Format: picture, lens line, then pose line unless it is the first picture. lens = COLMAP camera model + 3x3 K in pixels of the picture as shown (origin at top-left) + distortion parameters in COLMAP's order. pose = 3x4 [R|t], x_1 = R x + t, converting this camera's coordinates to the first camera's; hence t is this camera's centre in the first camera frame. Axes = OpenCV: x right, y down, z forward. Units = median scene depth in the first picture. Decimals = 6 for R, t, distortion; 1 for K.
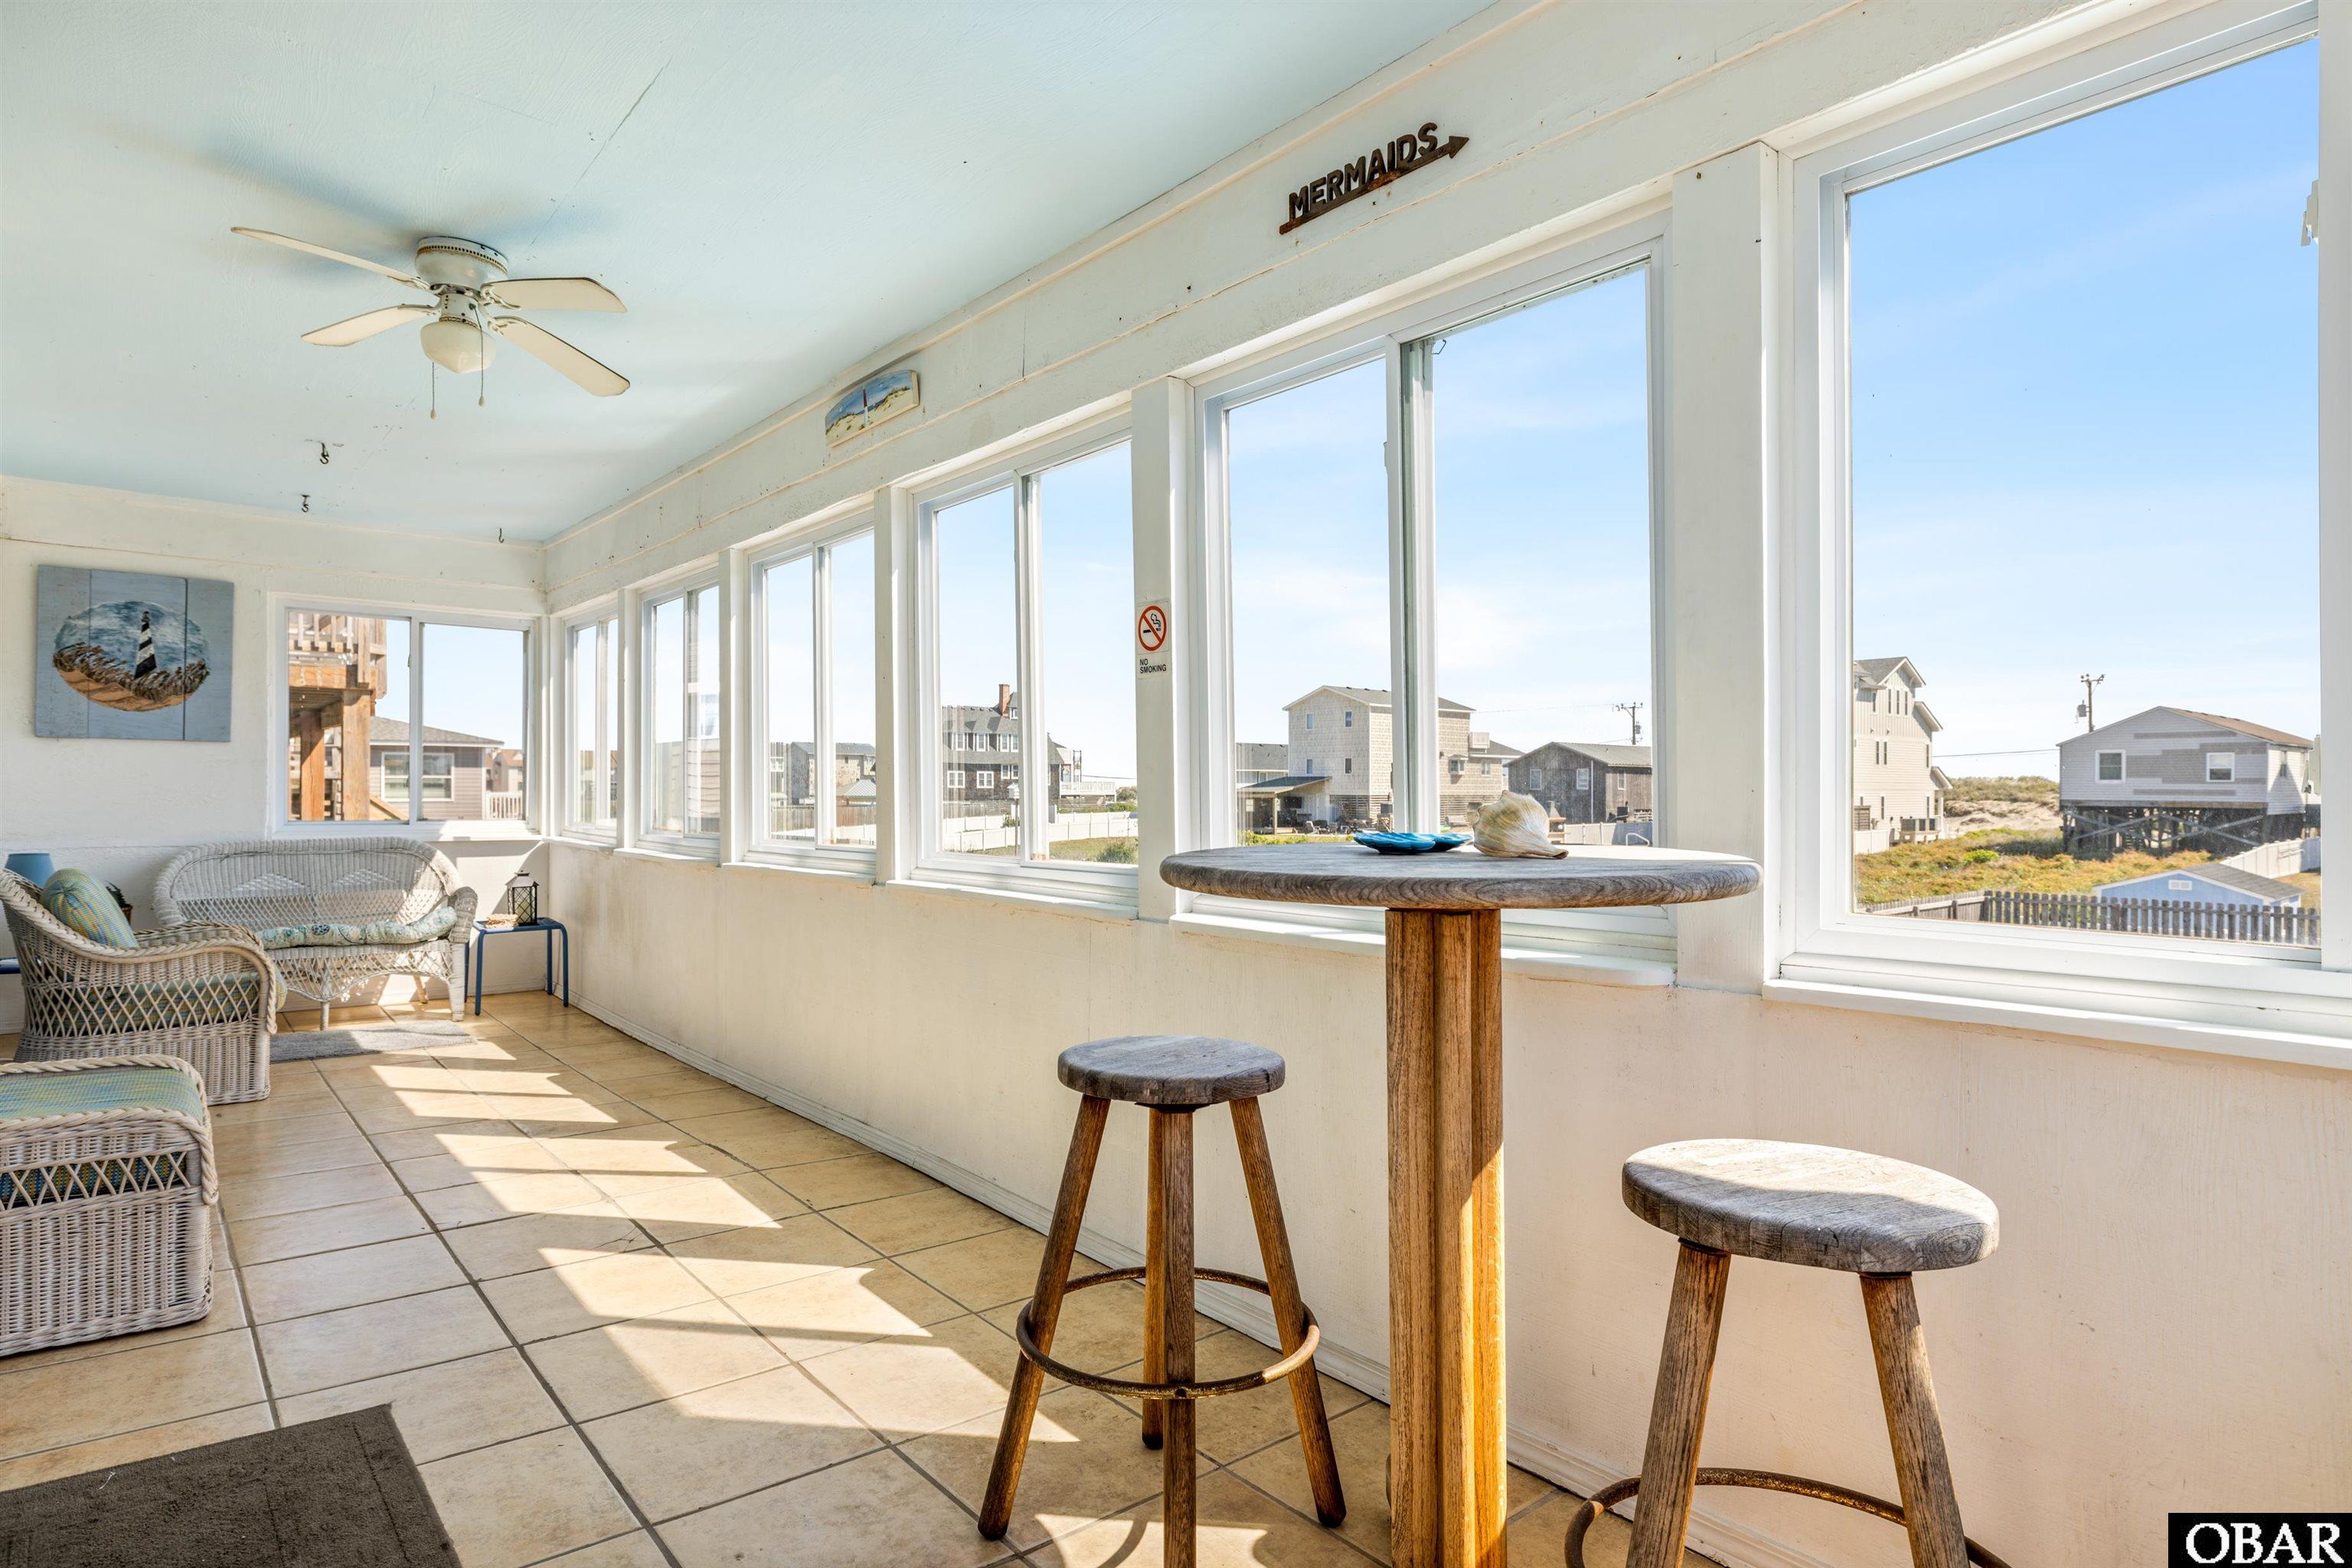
lens RADIAL K [[1278.8, 0, 1191.7], [0, 1278.8, 802.1], [0, 0, 1]] dist [0.008749, -0.001180]
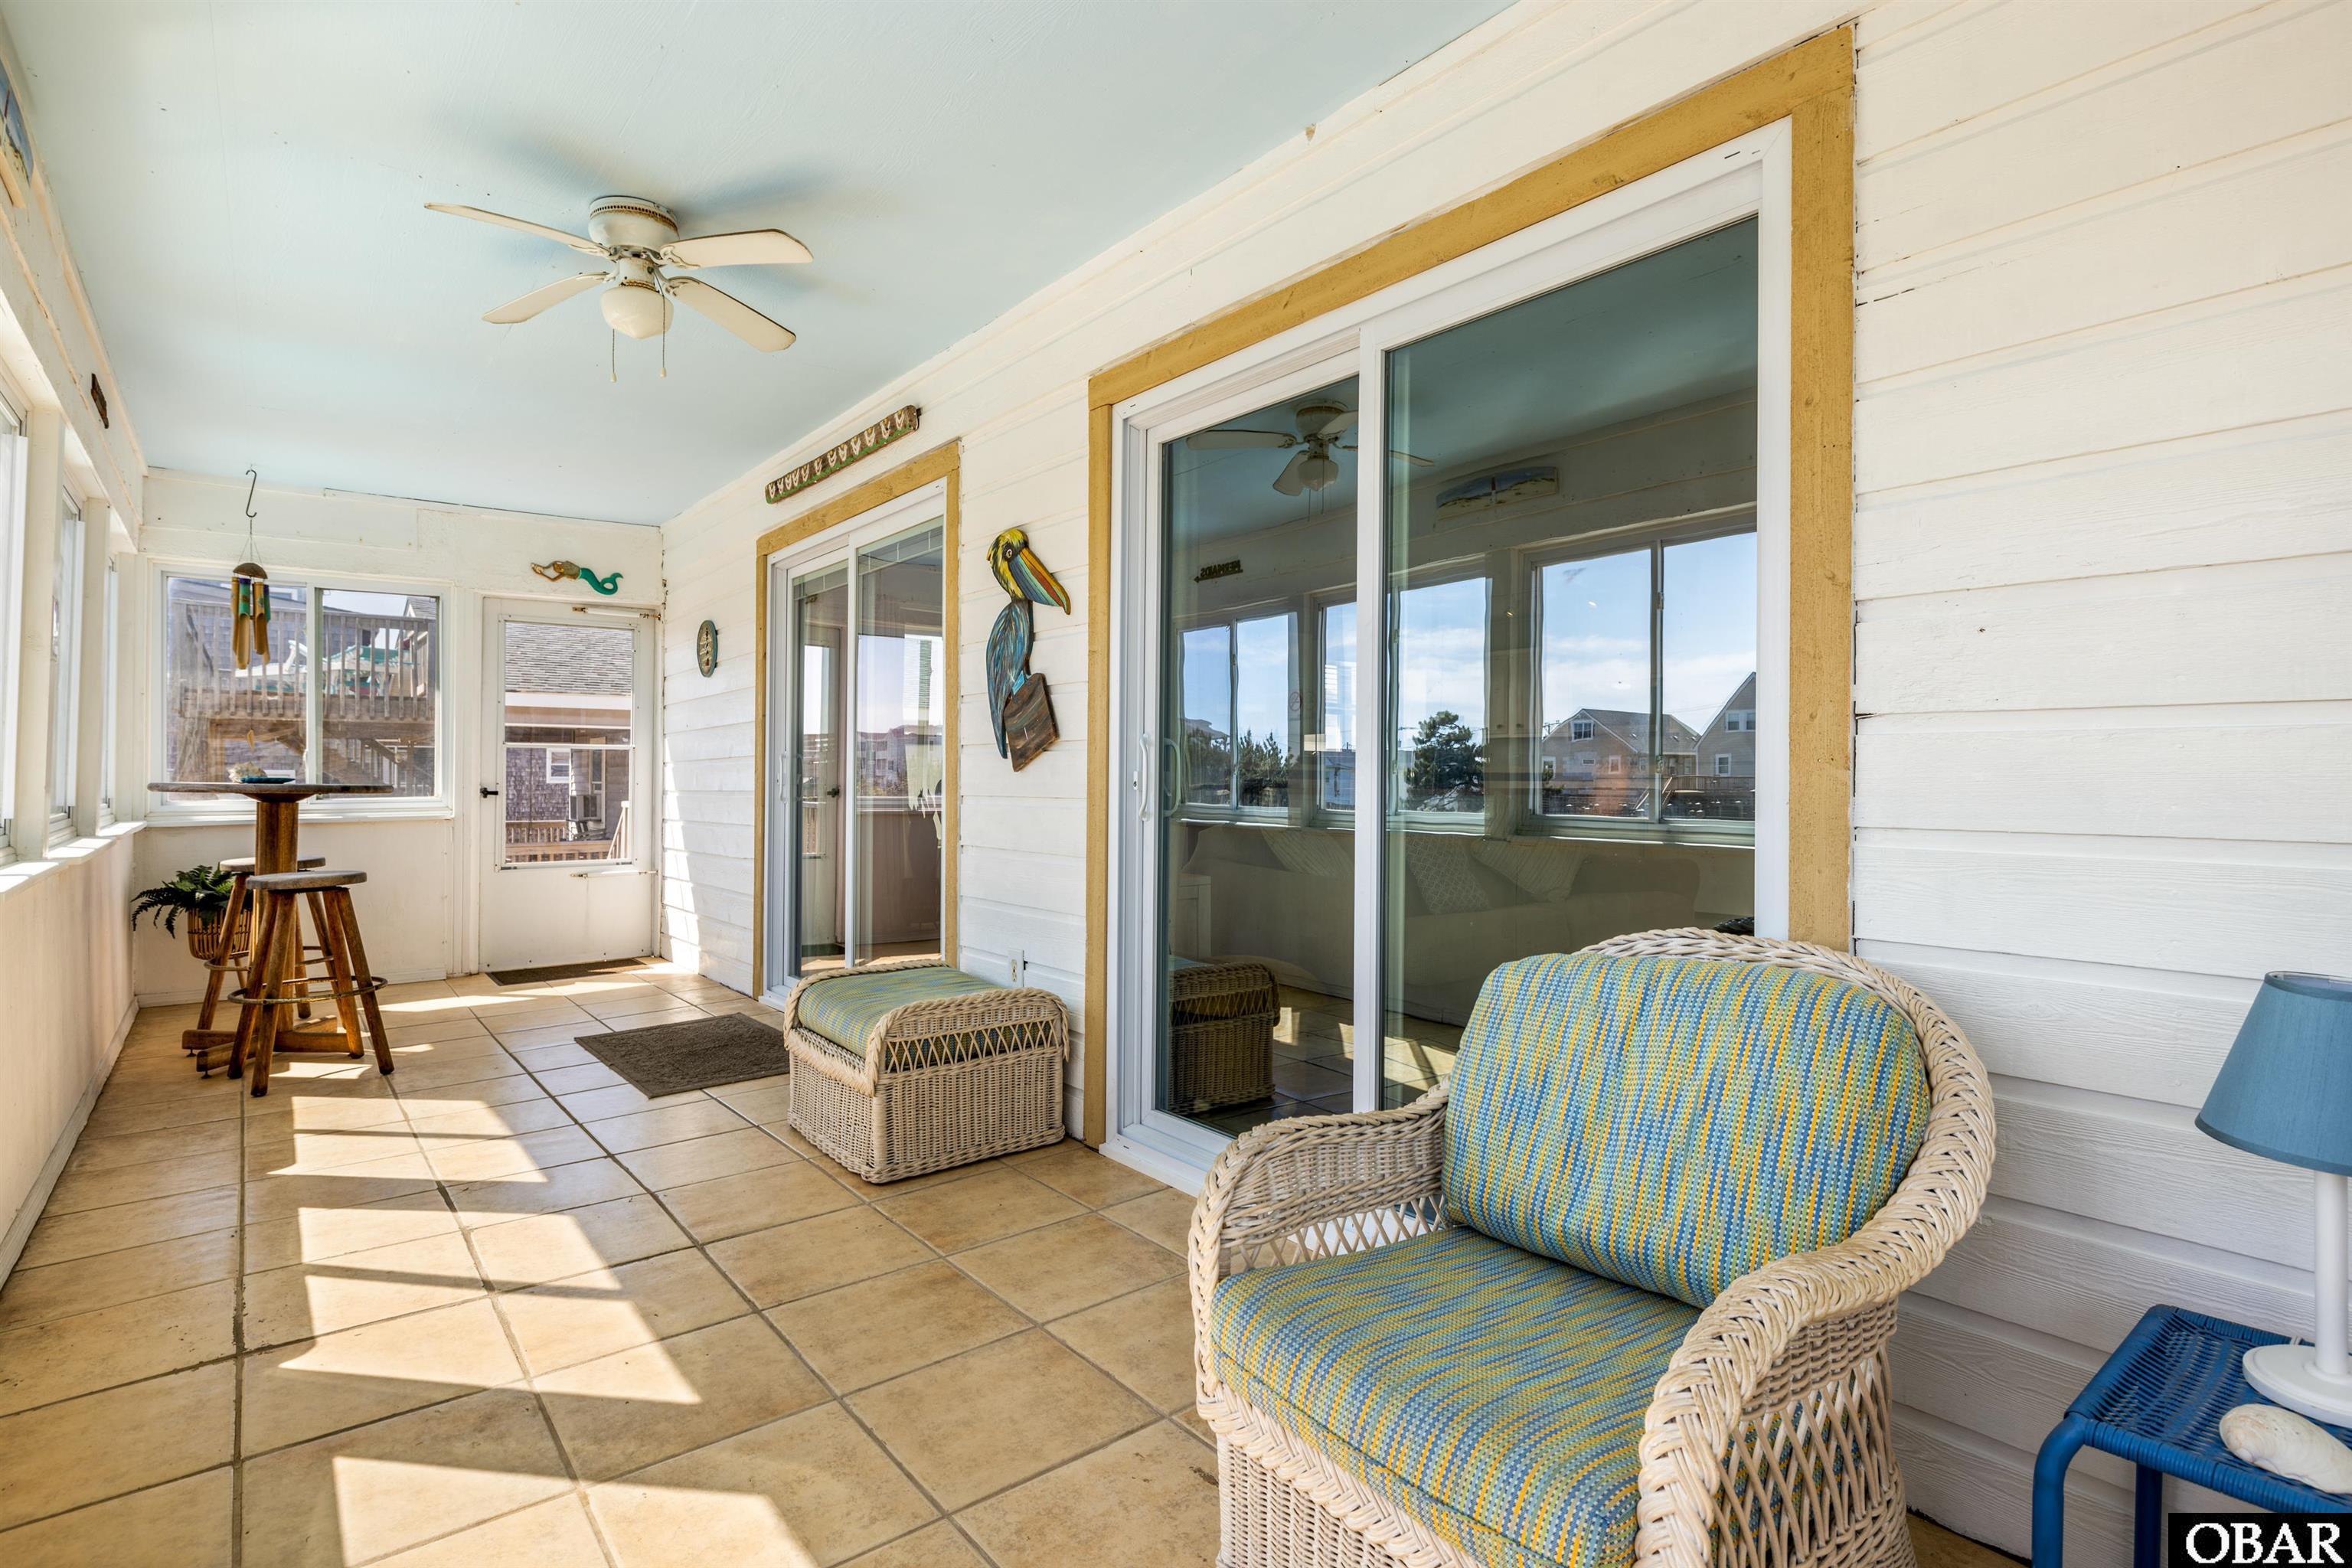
lens RADIAL K [[1177.3, 0, 1167.3], [0, 1177.3, 781.3], [0, 0, 1]] dist [-0.006202, 0.001055]
pose [[-0.999120, -0.007719, 0.041237, -0.894172], [-0.007247, 0.999907, 0.011578, -0.003748], [-0.041322, 0.011269, -0.999082, 1.645654]]
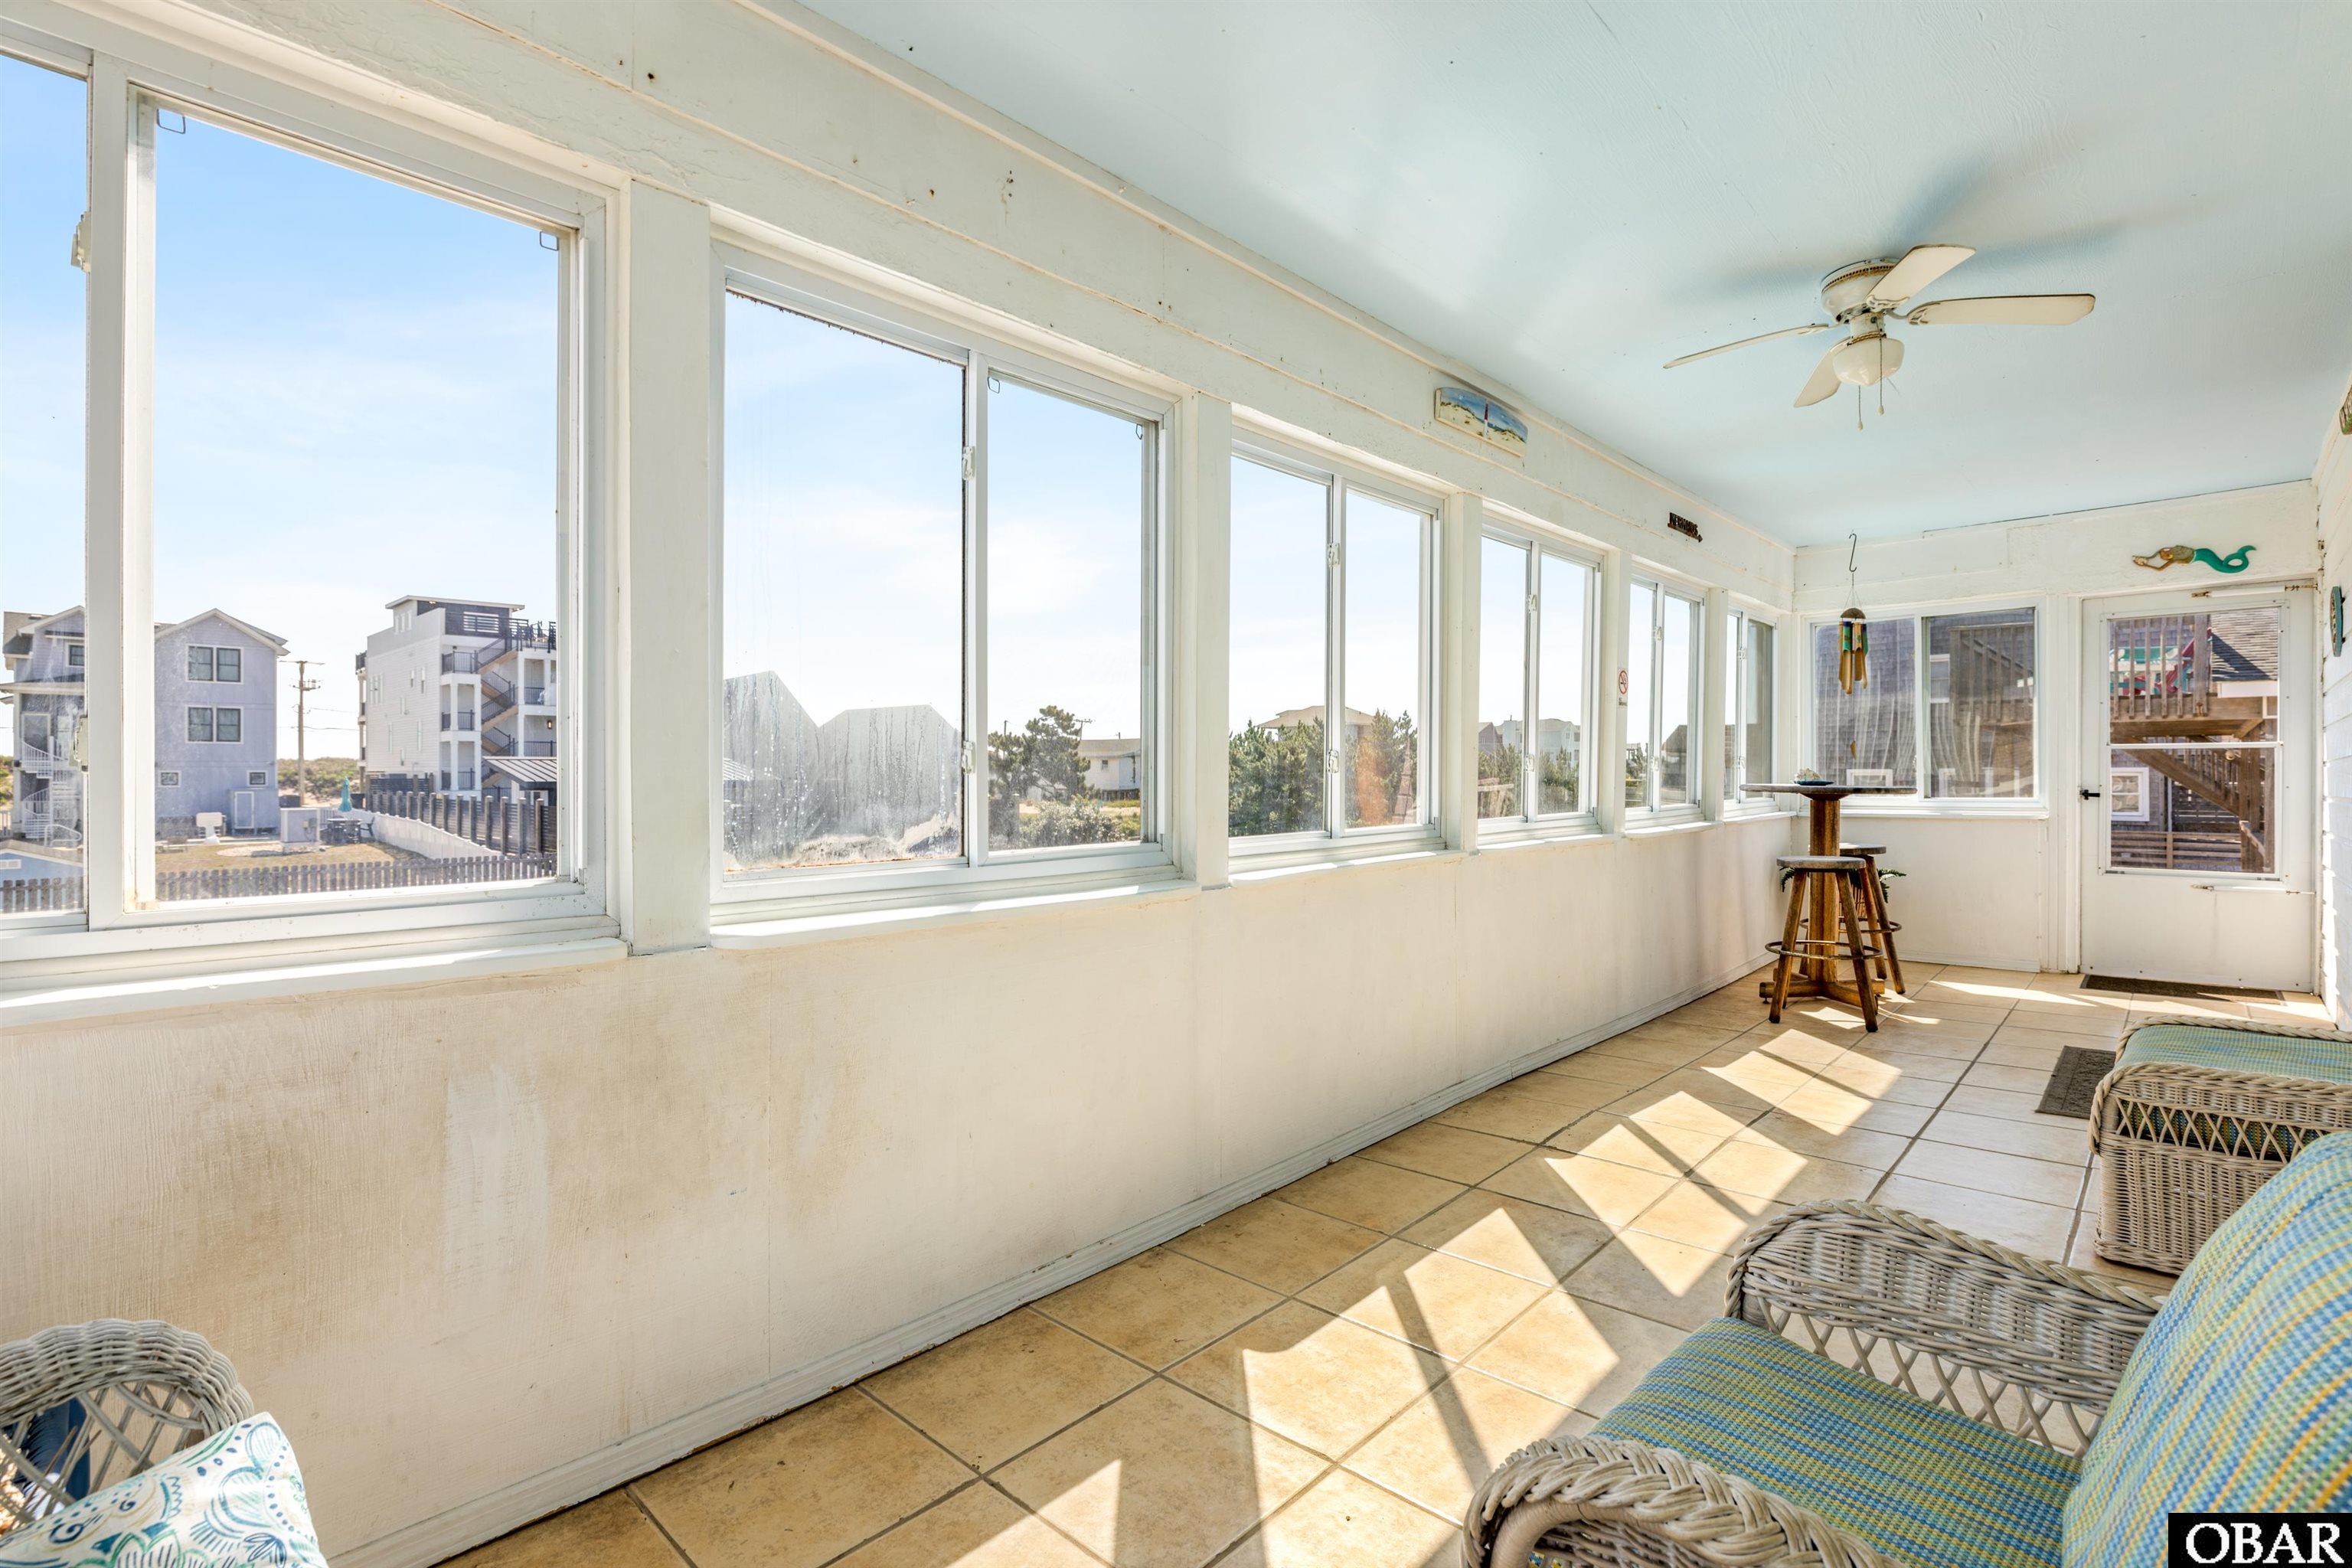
lens RADIAL K [[1079.8, 0, 1191.3], [0, 1079.8, 773.0], [0, 0, 1]] dist [-0.002716, -0.000178]
pose [[-0.122503, -0.005372, 0.992454, -1.228698], [0.009307, 0.999935, 0.006561, -0.013859], [-0.992425, 0.010041, -0.122445, 1.465485]]
